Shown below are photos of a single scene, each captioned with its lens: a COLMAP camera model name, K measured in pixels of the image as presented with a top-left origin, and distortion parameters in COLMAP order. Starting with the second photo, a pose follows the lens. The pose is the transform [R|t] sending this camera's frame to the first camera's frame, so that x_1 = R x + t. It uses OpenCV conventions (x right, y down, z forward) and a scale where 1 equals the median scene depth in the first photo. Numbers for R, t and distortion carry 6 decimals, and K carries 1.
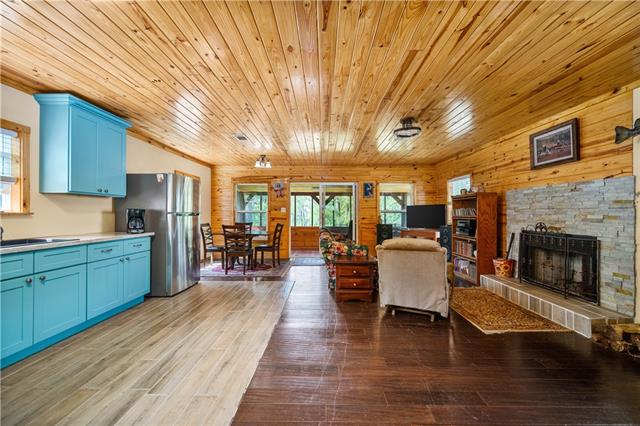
lens RADIAL K [[253.6, 0, 321.7], [0, 253.6, 212.8], [0, 0, 1]] dist [0.000553, -0.000582]
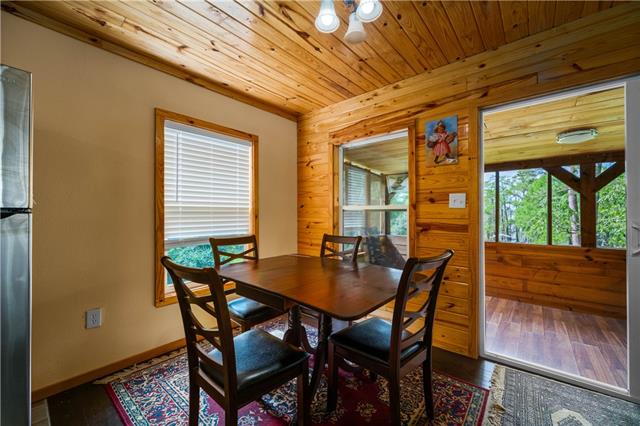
lens RADIAL K [[253.6, 0, 322.9], [0, 253.6, 211.6], [0, 0, 1]] dist [0.000553, -0.000582]
pose [[0.771609, -0.007220, -0.636056, -0.155630], [0.005770, 0.999974, -0.004351, 0.005096], [0.636070, -0.000313, 0.771631, 1.272894]]
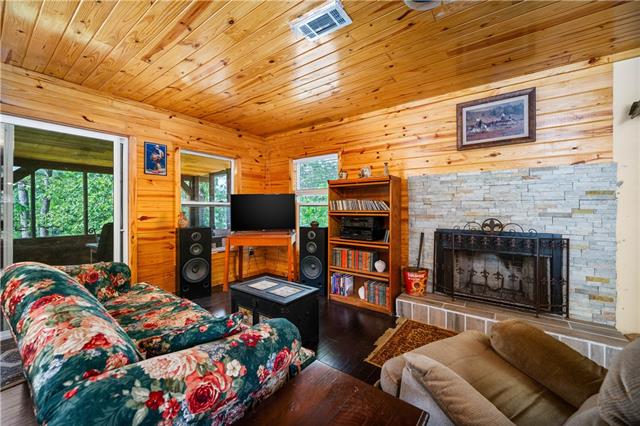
lens RADIAL K [[253.6, 0, 323.8], [0, 253.6, 206.3], [0, 0, 1]] dist [0.000553, -0.000582]
pose [[0.586070, 0.003491, 0.810253, -0.033244], [-0.000094, 0.999991, -0.004241, 0.004623], [-0.810260, 0.002409, 0.586065, 0.918176]]
